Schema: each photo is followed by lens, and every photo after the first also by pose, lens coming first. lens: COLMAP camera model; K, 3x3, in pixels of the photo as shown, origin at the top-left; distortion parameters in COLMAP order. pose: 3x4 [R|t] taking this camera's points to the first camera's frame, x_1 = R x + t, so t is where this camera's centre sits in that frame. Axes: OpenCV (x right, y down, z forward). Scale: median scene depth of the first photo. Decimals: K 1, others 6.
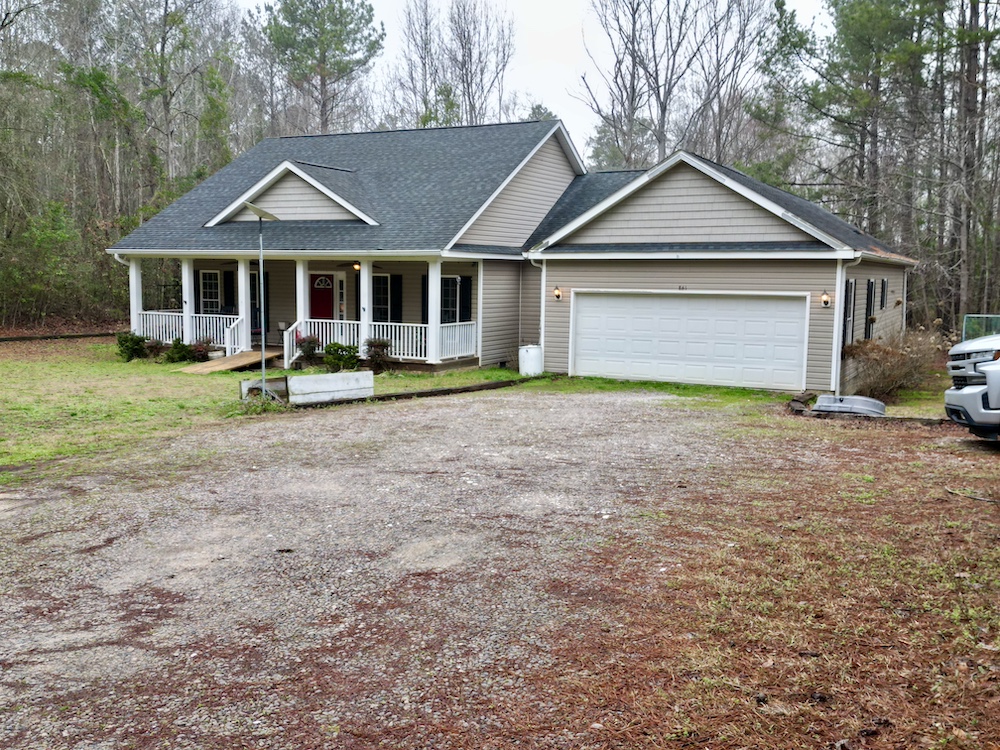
lens RADIAL K [[910.1, 0, 500.0], [0, 910.1, 375.0], [0, 0, 1]] dist [0.086141, -0.088580]
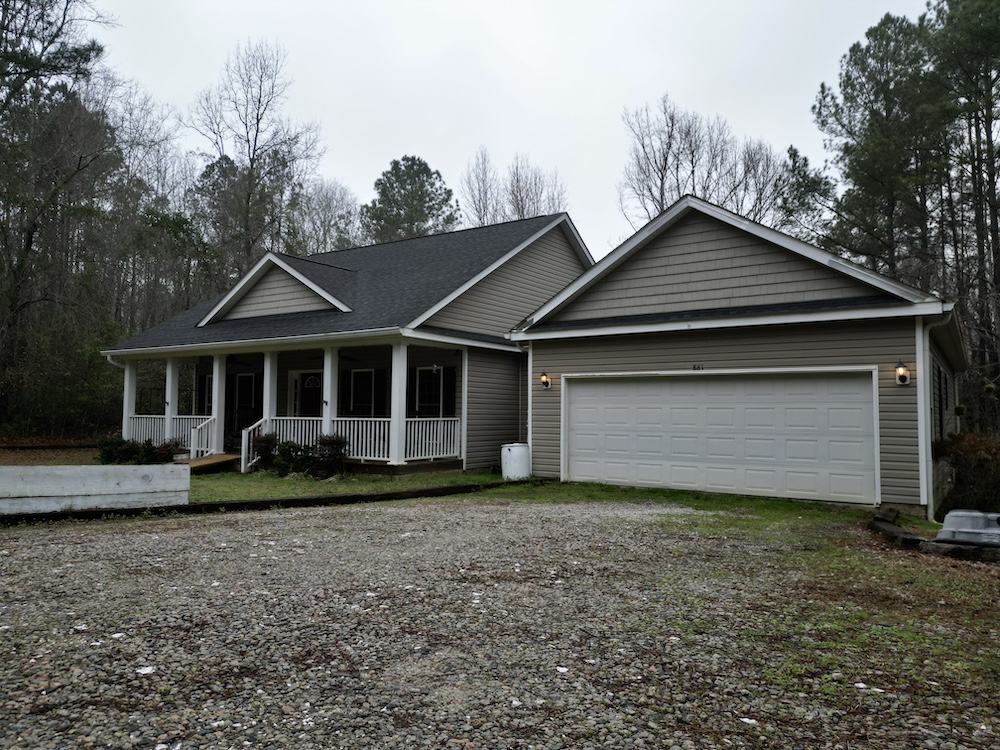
lens RADIAL K [[687.9, 0, 500.0], [0, 687.9, 375.0], [0, 0, 1]] dist [0.078913, -0.069991]
pose [[0.993738, -0.010856, -0.111207, 0.091374], [-0.007529, 0.986502, -0.163576, 0.008447], [0.111481, 0.163389, 0.980243, 0.377827]]
